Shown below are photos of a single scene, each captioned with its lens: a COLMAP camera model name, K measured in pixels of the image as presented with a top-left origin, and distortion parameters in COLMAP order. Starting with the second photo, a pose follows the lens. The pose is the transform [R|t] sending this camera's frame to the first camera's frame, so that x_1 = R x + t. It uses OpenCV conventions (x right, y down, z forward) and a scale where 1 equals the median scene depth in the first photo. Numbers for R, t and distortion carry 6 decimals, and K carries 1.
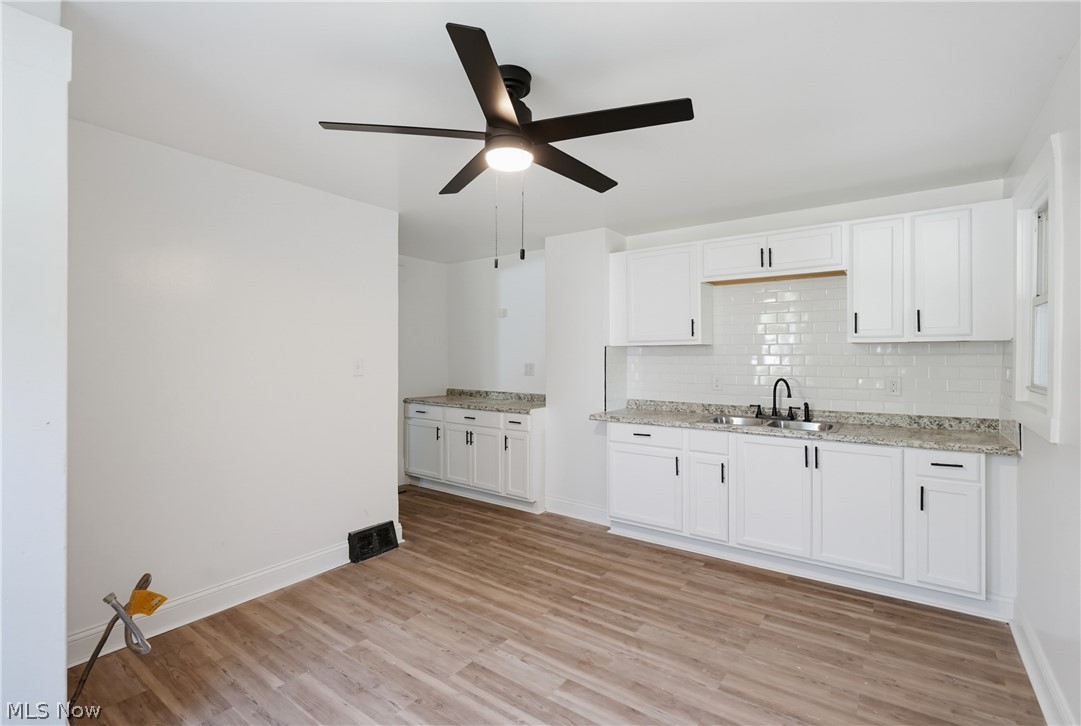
lens RADIAL K [[494.0, 0, 538.7], [0, 494.0, 360.7], [0, 0, 1]] dist [0.001206, 0.000217]
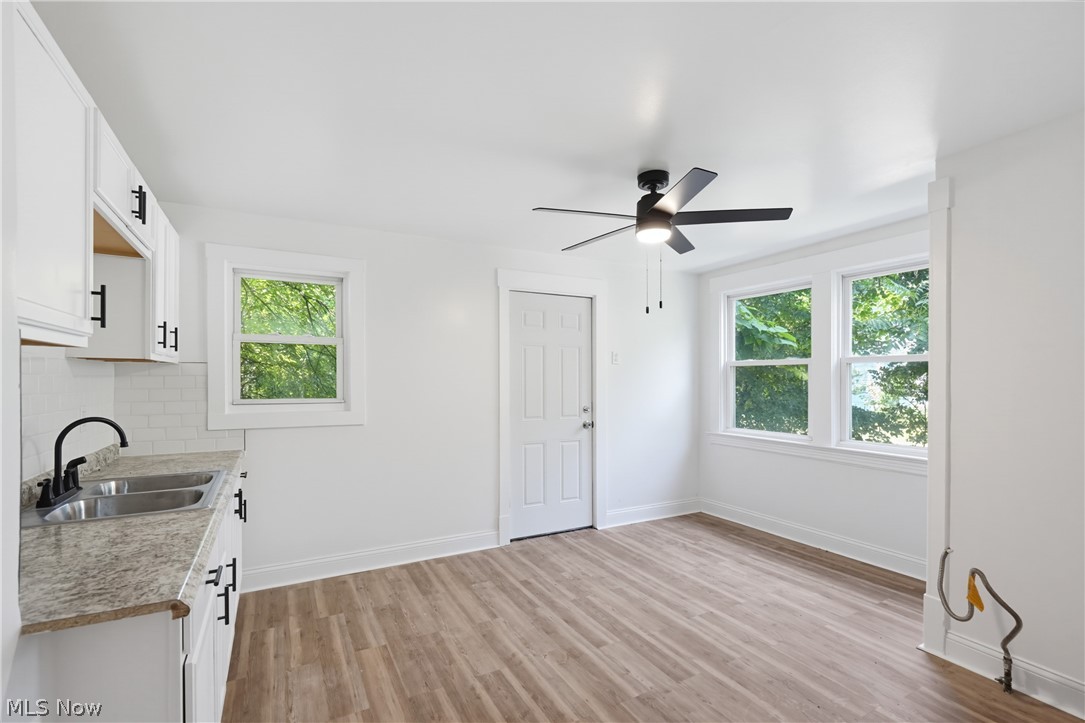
lens RADIAL K [[495.8, 0, 540.2], [0, 495.8, 371.2], [0, 0, 1]] dist [0.001206, 0.000217]
pose [[-0.901448, 0.008543, 0.432802, -0.313326], [0.005912, 0.999955, -0.007425, -0.014637], [-0.432846, -0.004135, -0.901458, 1.967266]]
